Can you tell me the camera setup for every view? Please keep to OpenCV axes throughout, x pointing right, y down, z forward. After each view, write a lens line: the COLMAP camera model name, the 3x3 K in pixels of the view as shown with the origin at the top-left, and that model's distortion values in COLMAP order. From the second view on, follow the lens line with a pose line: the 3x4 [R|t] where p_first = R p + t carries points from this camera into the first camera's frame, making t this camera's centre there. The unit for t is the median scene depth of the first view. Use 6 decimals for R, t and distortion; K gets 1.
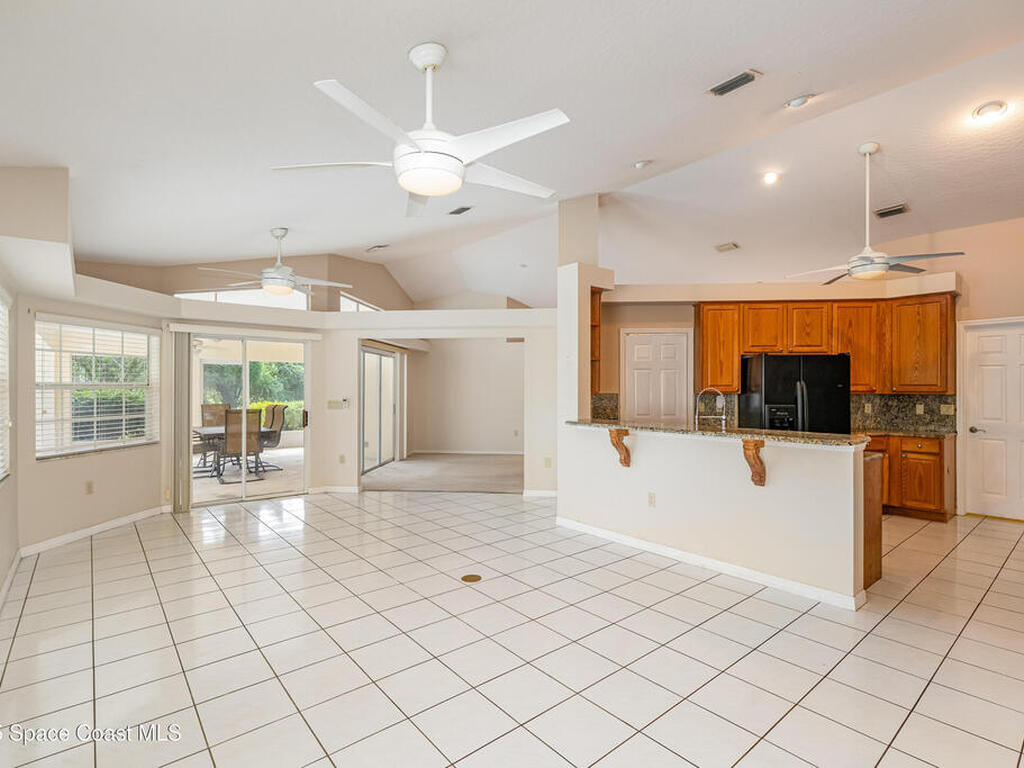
lens RADIAL K [[516.5, 0, 512.0], [0, 516.5, 384.0], [0, 0, 1]] dist [-0.002164, -0.001229]
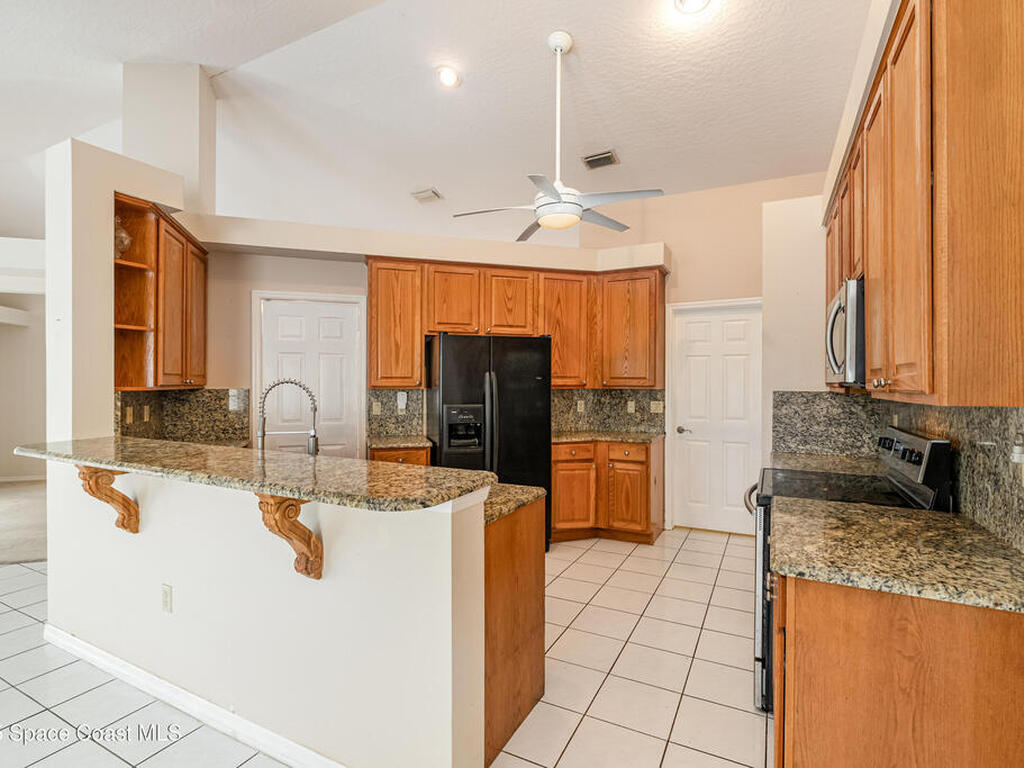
lens RADIAL K [[498.0, 0, 527.8], [0, 498.0, 382.4], [0, 0, 1]] dist [0.000007, -0.000205]
pose [[0.918578, 0.001772, 0.395235, 0.325179], [-0.004195, 0.999977, 0.005268, 0.005462], [-0.395217, -0.006497, 0.918565, 0.329986]]
